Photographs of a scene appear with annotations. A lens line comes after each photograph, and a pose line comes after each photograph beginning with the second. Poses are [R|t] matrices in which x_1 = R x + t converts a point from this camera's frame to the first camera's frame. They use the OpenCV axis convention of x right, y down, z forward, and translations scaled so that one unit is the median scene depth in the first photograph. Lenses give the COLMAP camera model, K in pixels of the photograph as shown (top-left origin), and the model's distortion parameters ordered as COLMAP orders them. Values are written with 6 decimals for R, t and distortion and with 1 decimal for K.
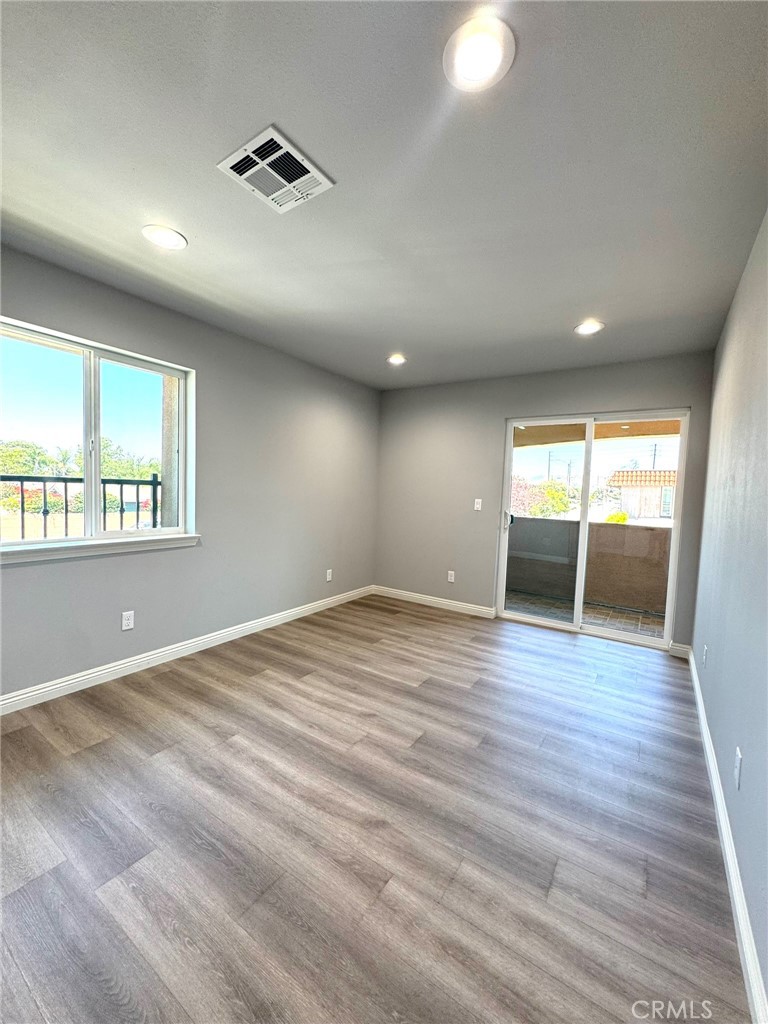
lens RADIAL K [[407.9, 0, 379.0], [0, 407.9, 518.4], [0, 0, 1]] dist [-0.002230, -0.000181]
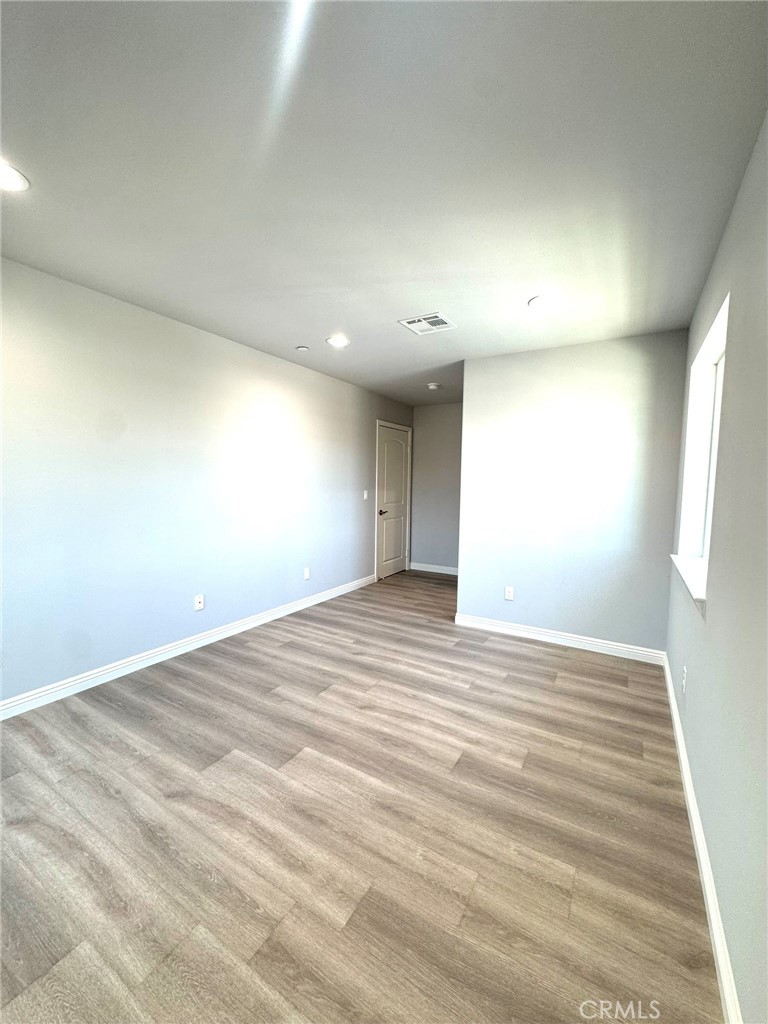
lens RADIAL K [[414.1, 0, 384.0], [0, 414.1, 506.1], [0, 0, 1]] dist [-0.001195, -0.000243]
pose [[-0.996516, -0.052032, -0.065187, 0.024329], [-0.060199, 0.989640, 0.130341, -0.164313], [0.057729, 0.133811, -0.989324, 1.948415]]
